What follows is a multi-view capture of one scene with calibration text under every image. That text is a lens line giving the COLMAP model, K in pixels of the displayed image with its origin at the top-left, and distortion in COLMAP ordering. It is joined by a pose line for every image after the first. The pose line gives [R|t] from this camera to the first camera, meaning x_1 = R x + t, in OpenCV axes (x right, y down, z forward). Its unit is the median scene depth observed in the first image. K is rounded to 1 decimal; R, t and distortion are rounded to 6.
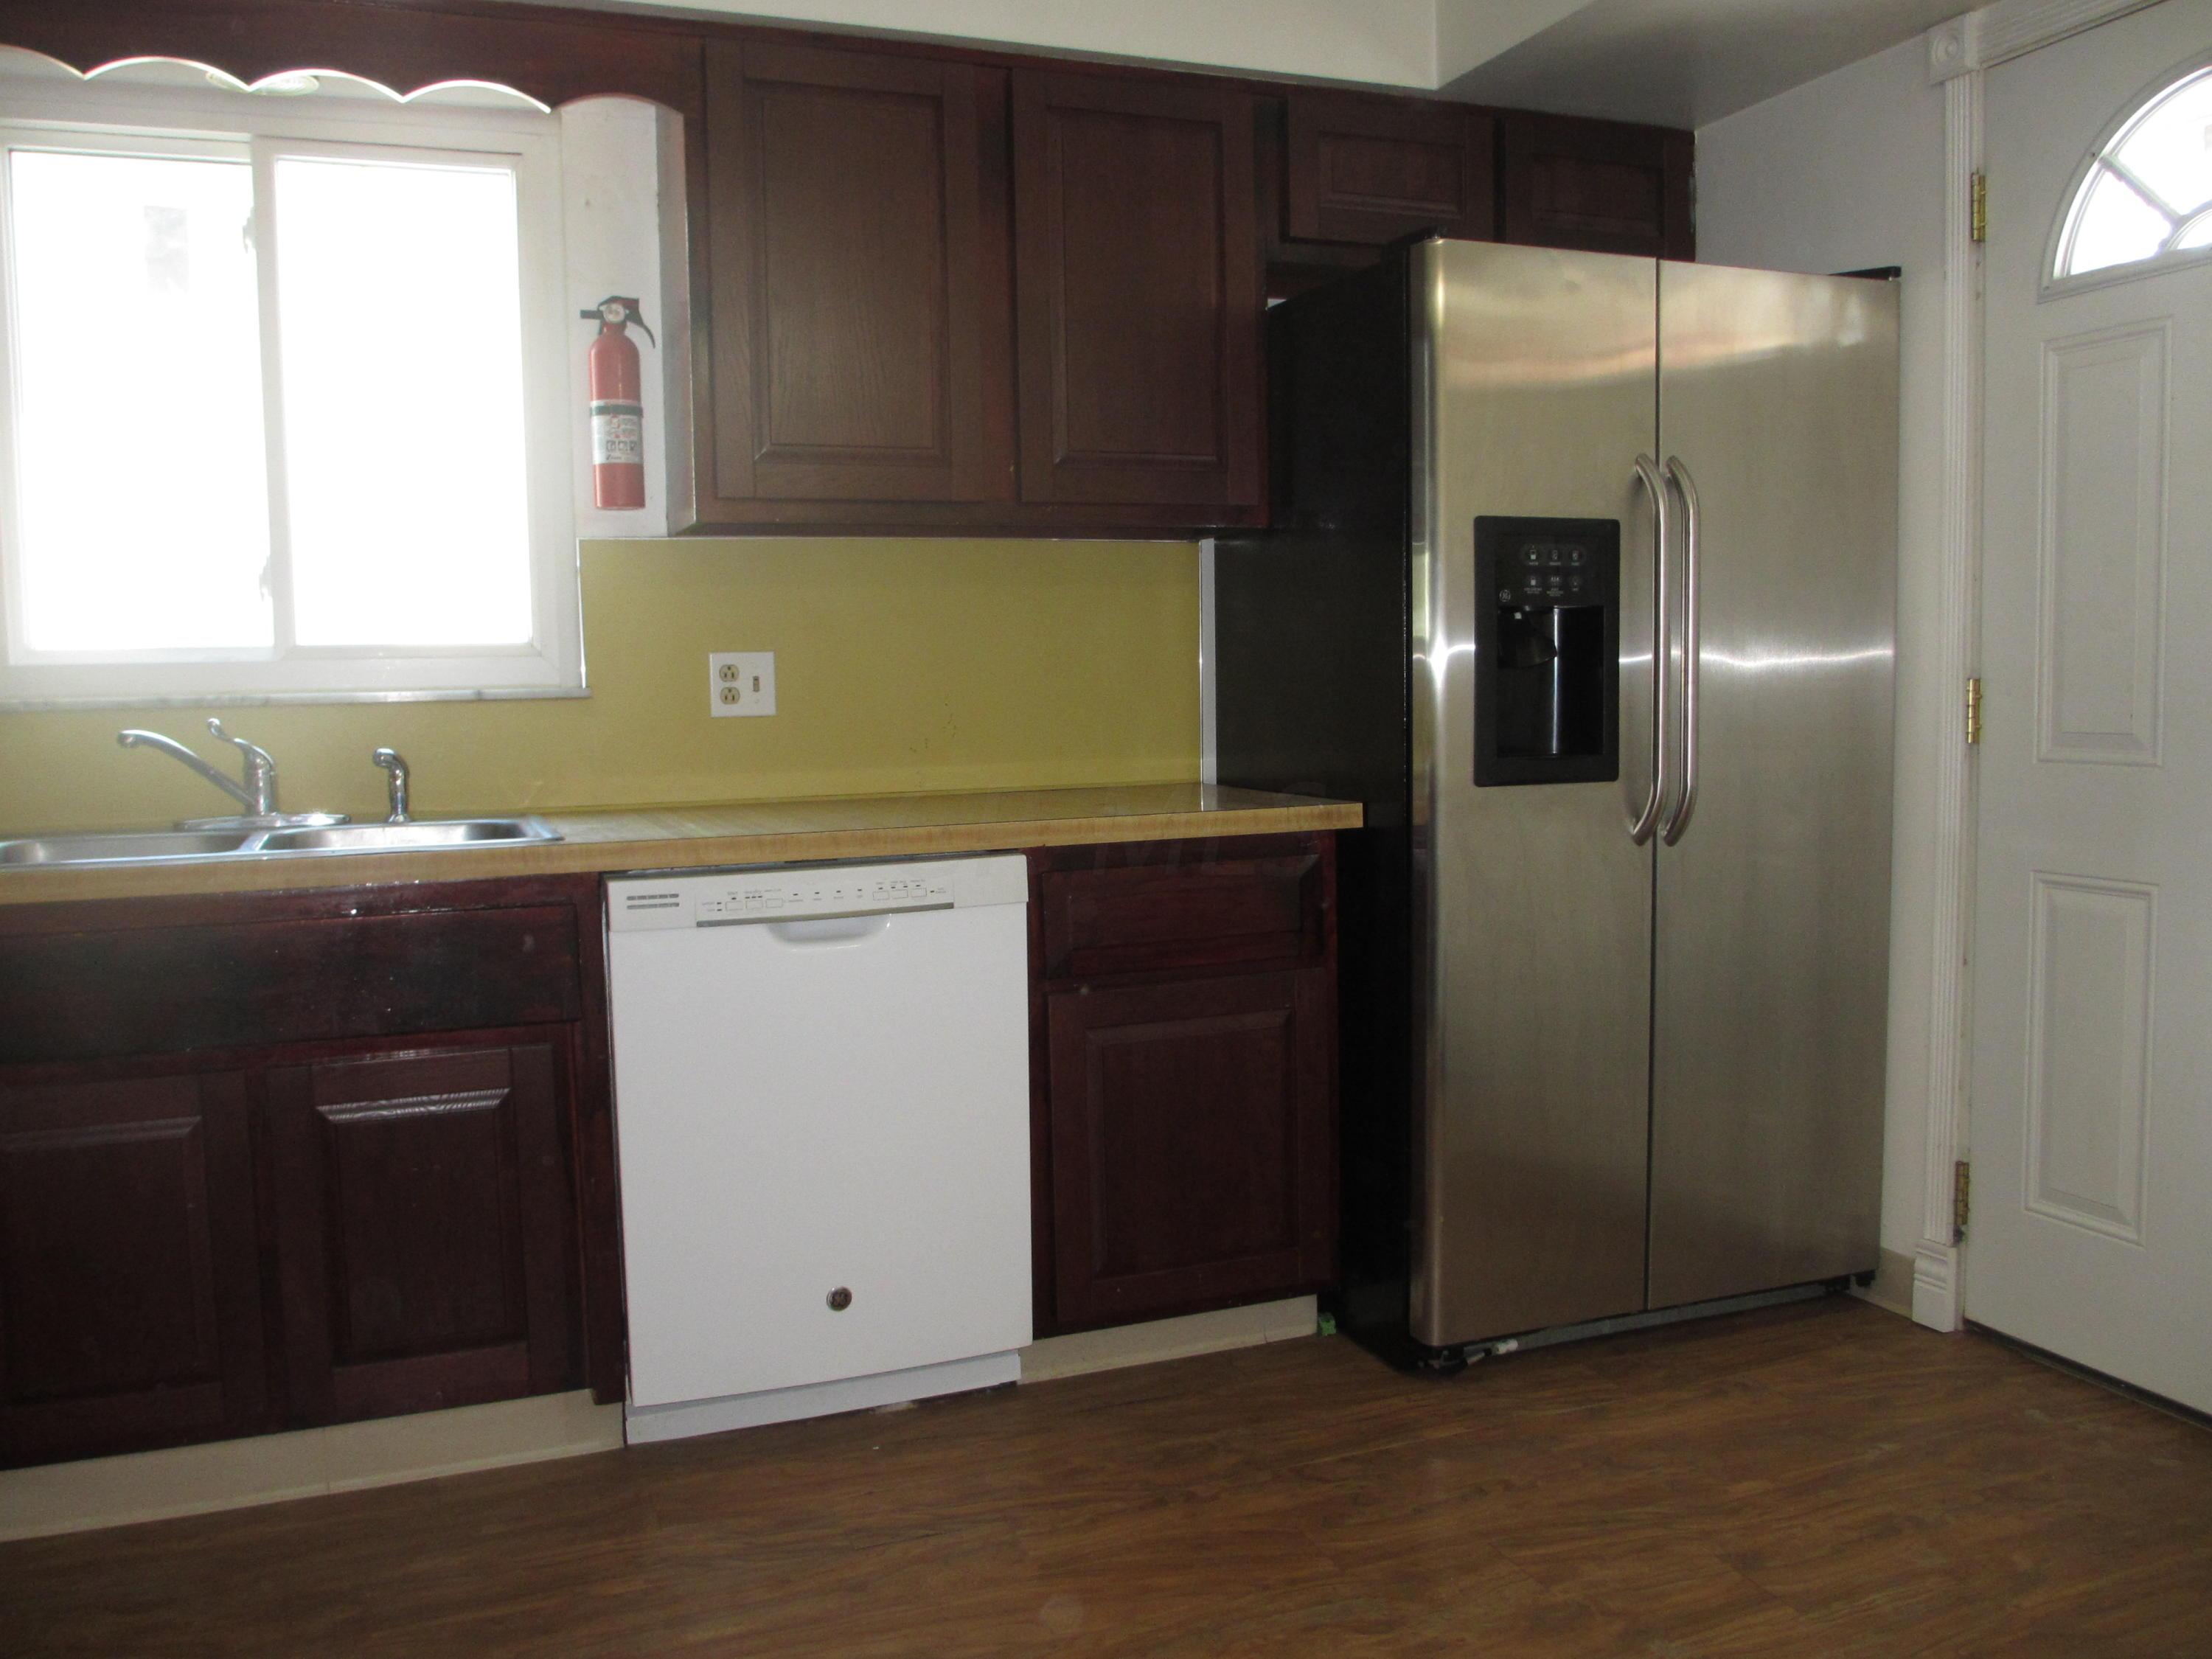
lens RADIAL K [[1845.9, 0, 1110.4], [0, 1845.9, 836.0], [0, 0, 1]] dist [-0.058231, 0.030805]
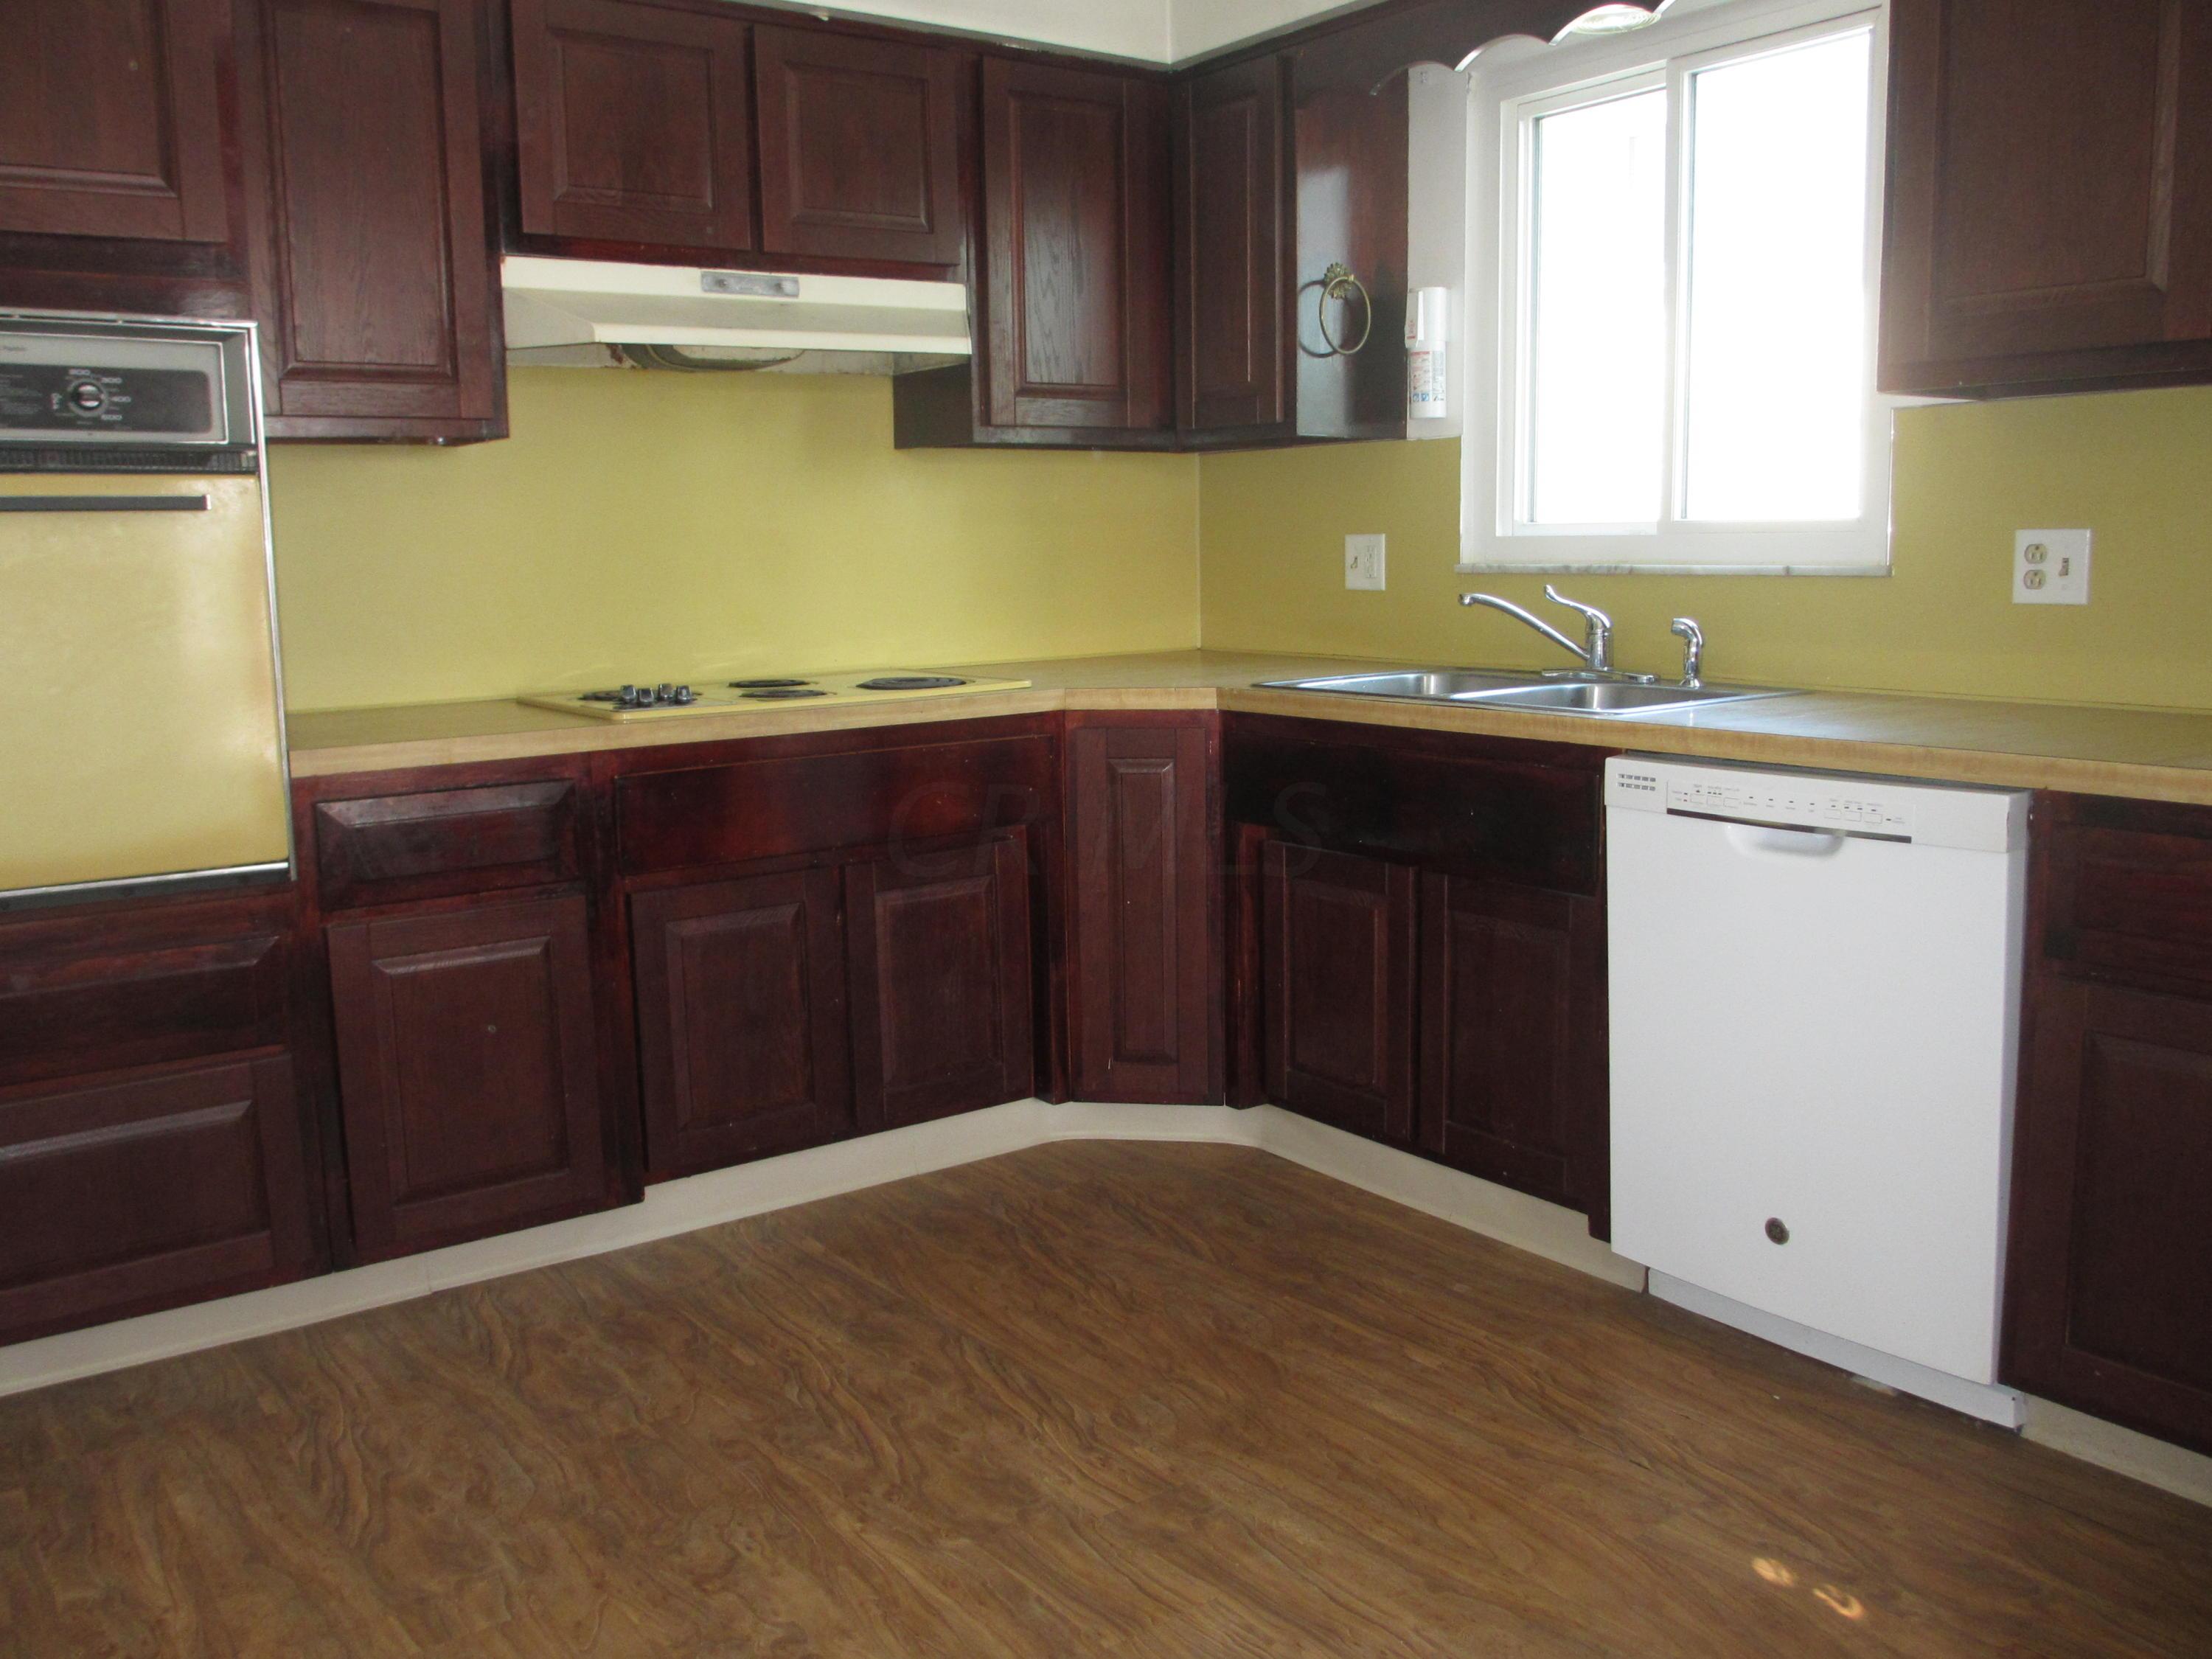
lens RADIAL K [[1845.9, 0, 1095.5], [0, 1845.9, 825.5], [0, 0, 1]] dist [-0.058231, 0.030805]
pose [[0.255493, 0.160850, -0.953337, 0.627702], [-0.072989, 0.986458, 0.146878, -0.066190], [0.964052, 0.032057, 0.263773, 0.411342]]
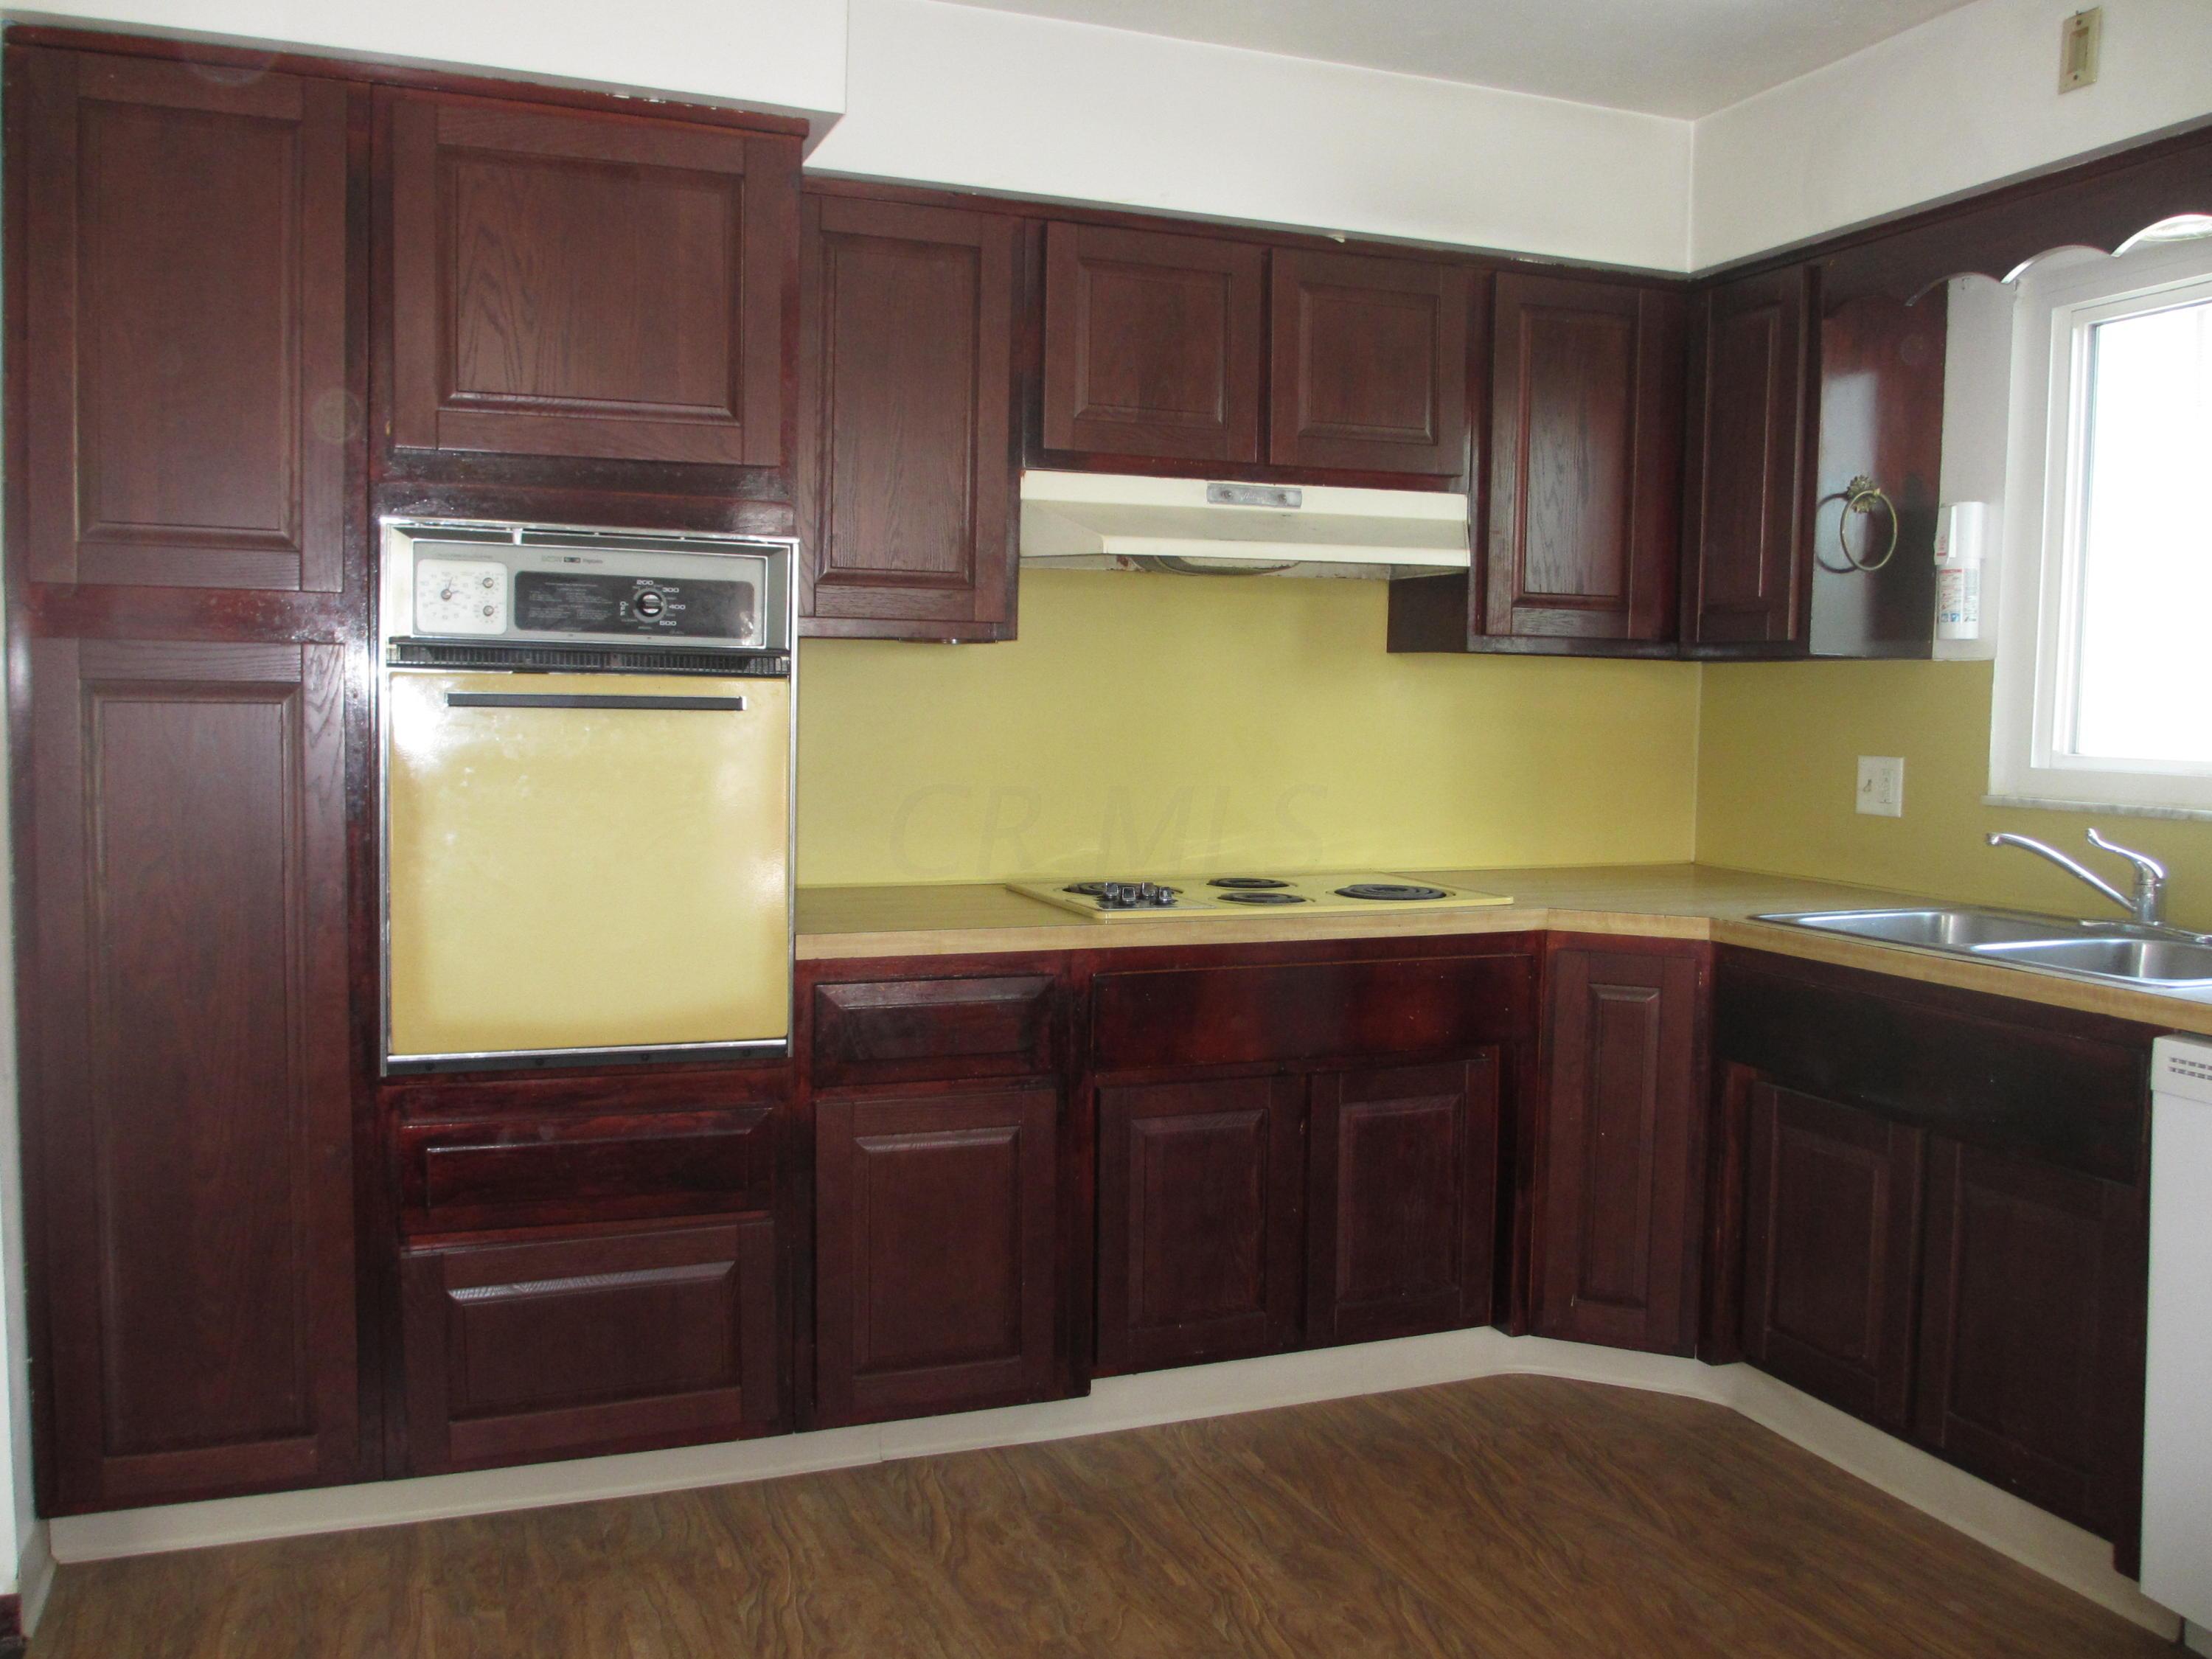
lens RADIAL K [[1845.9, 0, 1102.0], [0, 1845.9, 826.2], [0, 0, 1]] dist [-0.058231, 0.030805]
pose [[0.000607, 0.088869, -0.996043, 0.617829], [-0.105425, 0.990498, 0.088310, -0.102784], [0.994427, 0.104954, 0.009970, 0.408069]]
